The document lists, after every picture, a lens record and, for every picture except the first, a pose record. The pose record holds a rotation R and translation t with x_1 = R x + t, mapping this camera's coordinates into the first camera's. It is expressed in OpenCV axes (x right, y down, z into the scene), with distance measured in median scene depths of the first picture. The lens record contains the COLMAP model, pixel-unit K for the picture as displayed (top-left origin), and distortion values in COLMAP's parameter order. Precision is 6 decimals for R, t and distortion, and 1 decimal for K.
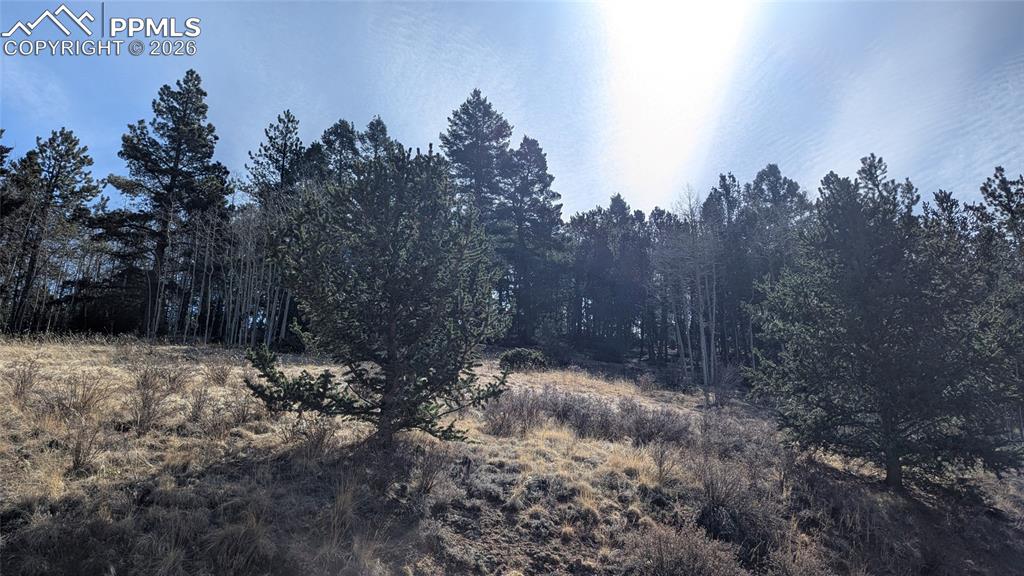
lens RADIAL K [[726.1, 0, 511.8], [0, 726.1, 286.0], [0, 0, 1]] dist [-0.002431, -0.001127]
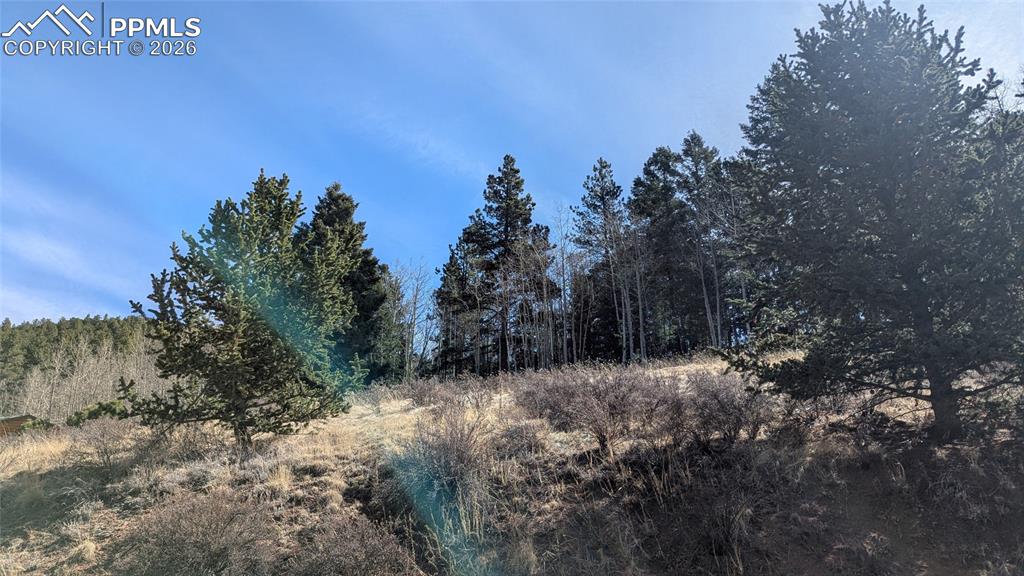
lens RADIAL K [[726.1, 0, 511.3], [0, 726.1, 289.7], [0, 0, 1]] dist [-0.002431, -0.001127]
pose [[0.712631, -0.222711, -0.665249, 0.279132], [0.185957, 0.974318, -0.126979, 0.060745], [0.676444, -0.033218, 0.735744, 0.125951]]
